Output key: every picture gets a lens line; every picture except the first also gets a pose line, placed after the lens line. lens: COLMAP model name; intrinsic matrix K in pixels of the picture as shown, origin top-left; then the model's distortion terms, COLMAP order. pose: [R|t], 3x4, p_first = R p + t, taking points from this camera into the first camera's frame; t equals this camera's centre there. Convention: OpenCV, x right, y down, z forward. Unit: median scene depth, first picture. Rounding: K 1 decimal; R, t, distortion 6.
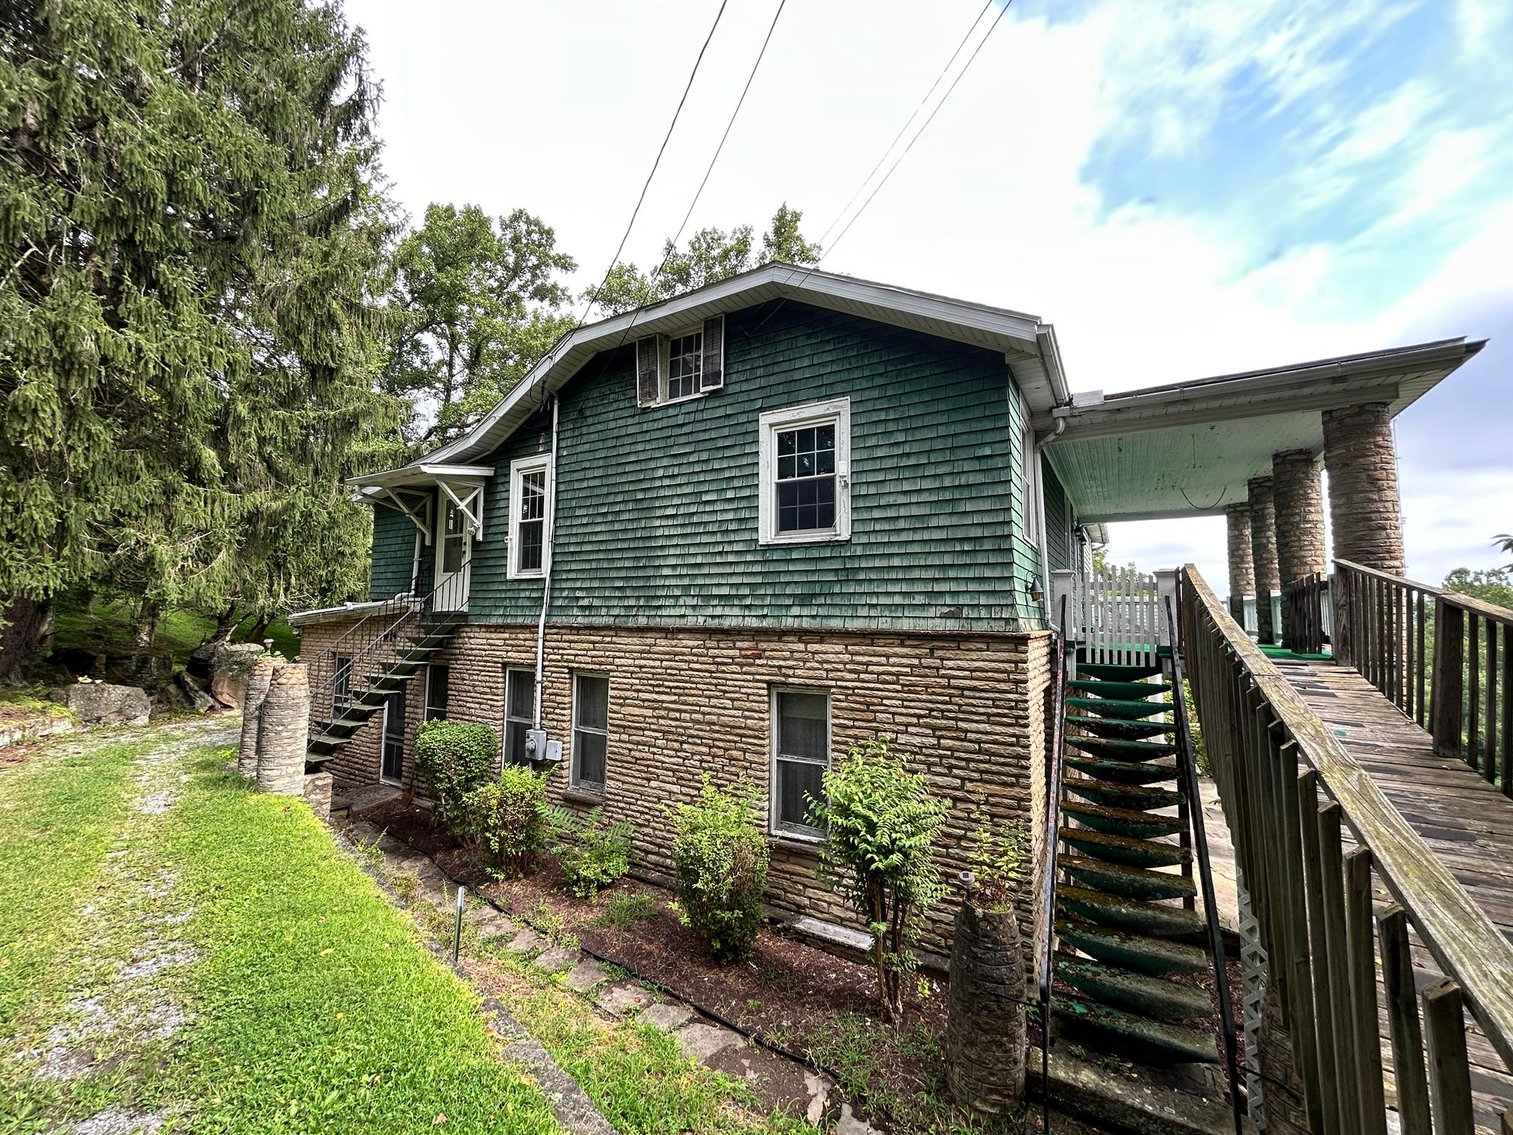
lens RADIAL K [[611.9, 0, 749.8], [0, 611.9, 572.6], [0, 0, 1]] dist [0.000264, 0.000719]
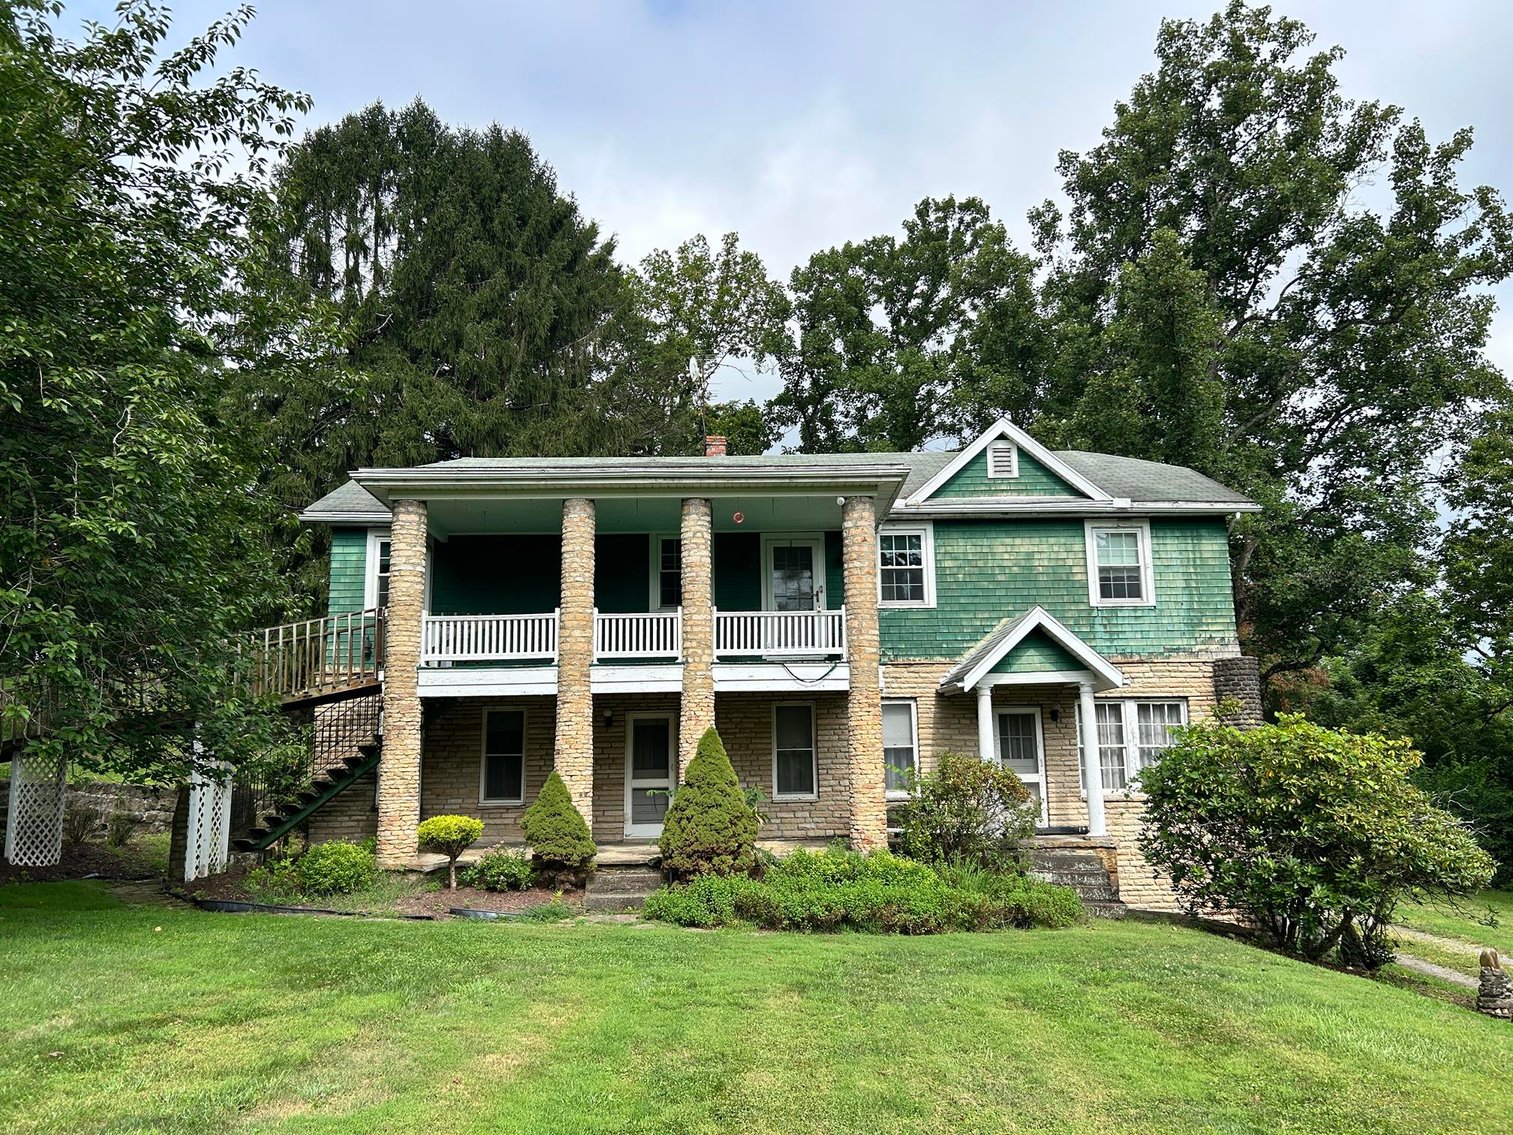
lens RADIAL K [[1148.0, 0, 755.5], [0, 1148.0, 572.5], [0, 0, 1]] dist [0.053636, -0.033833]
pose [[0.533038, -0.163980, -0.830049, 2.266635], [0.076898, 0.986368, -0.145479, 0.240568], [0.842590, 0.013717, 0.538382, 0.131167]]
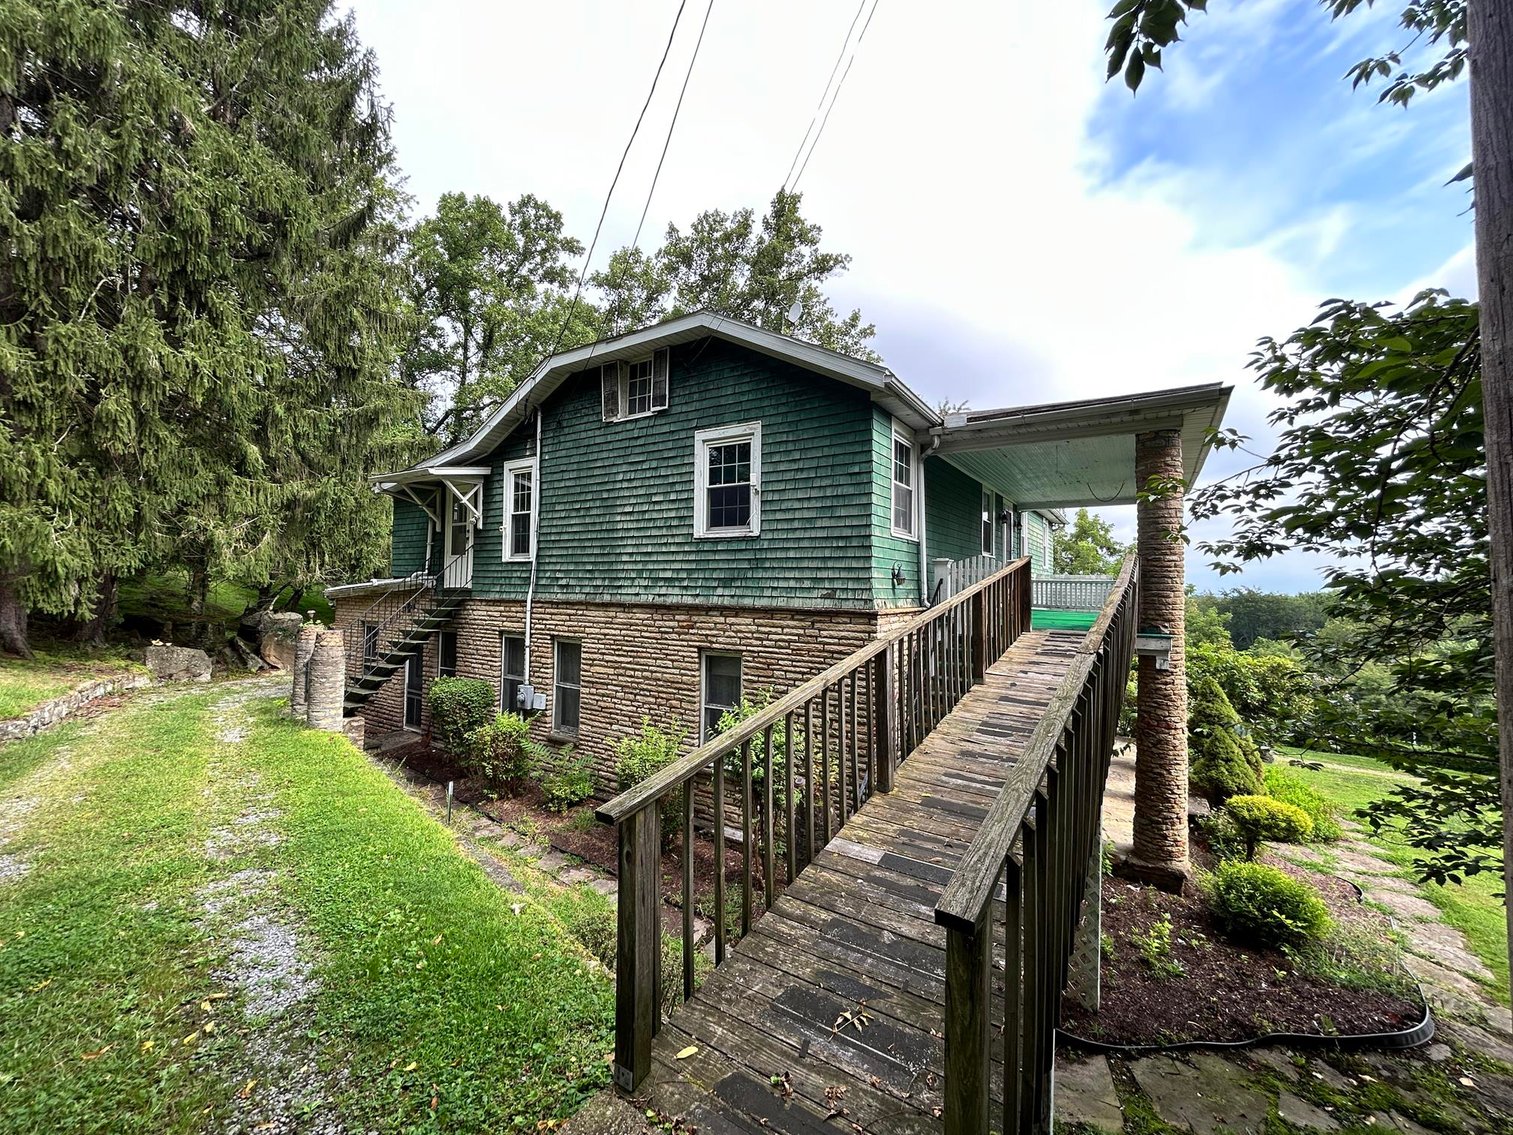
lens RADIAL K [[611.9, 0, 751.7], [0, 611.9, 571.8], [0, 0, 1]] dist [0.000264, 0.000719]
pose [[0.999525, 0.003208, -0.030637, 0.123015], [-0.001747, 0.998864, 0.047622, -0.026109], [0.030755, -0.047546, 0.998395, -0.176570]]
